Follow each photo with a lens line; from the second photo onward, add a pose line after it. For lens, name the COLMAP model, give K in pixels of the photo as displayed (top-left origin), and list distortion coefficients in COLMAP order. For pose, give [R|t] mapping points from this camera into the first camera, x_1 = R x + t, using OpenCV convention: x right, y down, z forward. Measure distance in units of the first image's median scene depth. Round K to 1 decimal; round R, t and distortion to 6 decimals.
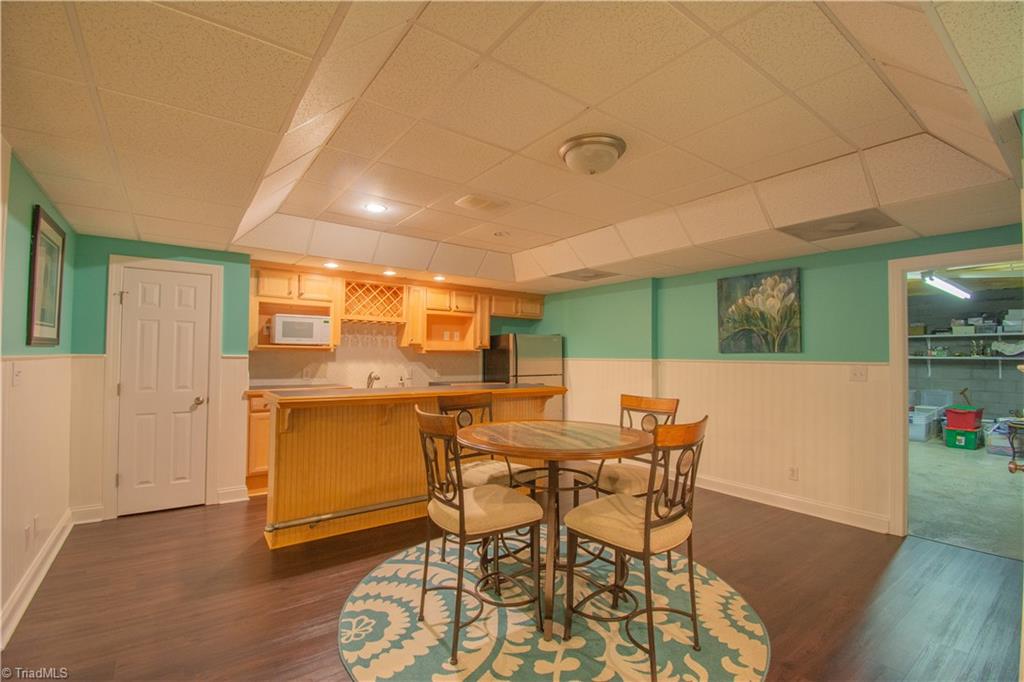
lens RADIAL K [[462.9, 0, 535.6], [0, 462.9, 342.2], [0, 0, 1]] dist [-0.023025, -0.000640]
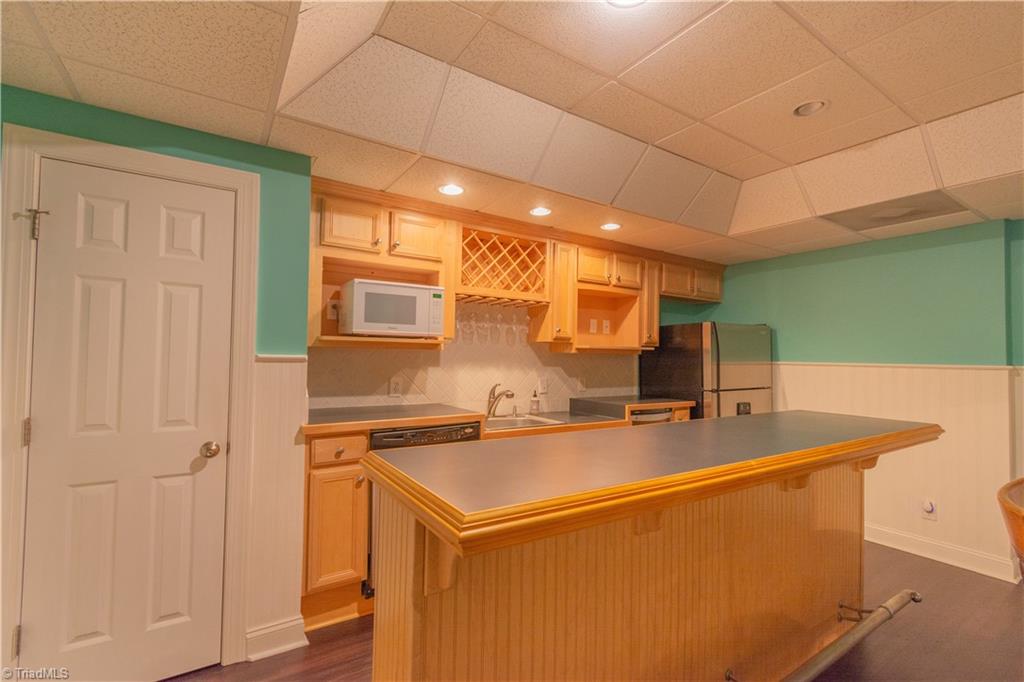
lens RADIAL K [[451.9, 0, 513.5], [0, 451.9, 343.3], [0, 0, 1]] dist [0.000698, -0.000176]
pose [[0.996704, 0.003806, -0.081036, -0.298062], [-0.003642, 0.999991, 0.002168, 0.010972], [0.081043, -0.001866, 0.996709, 0.432970]]
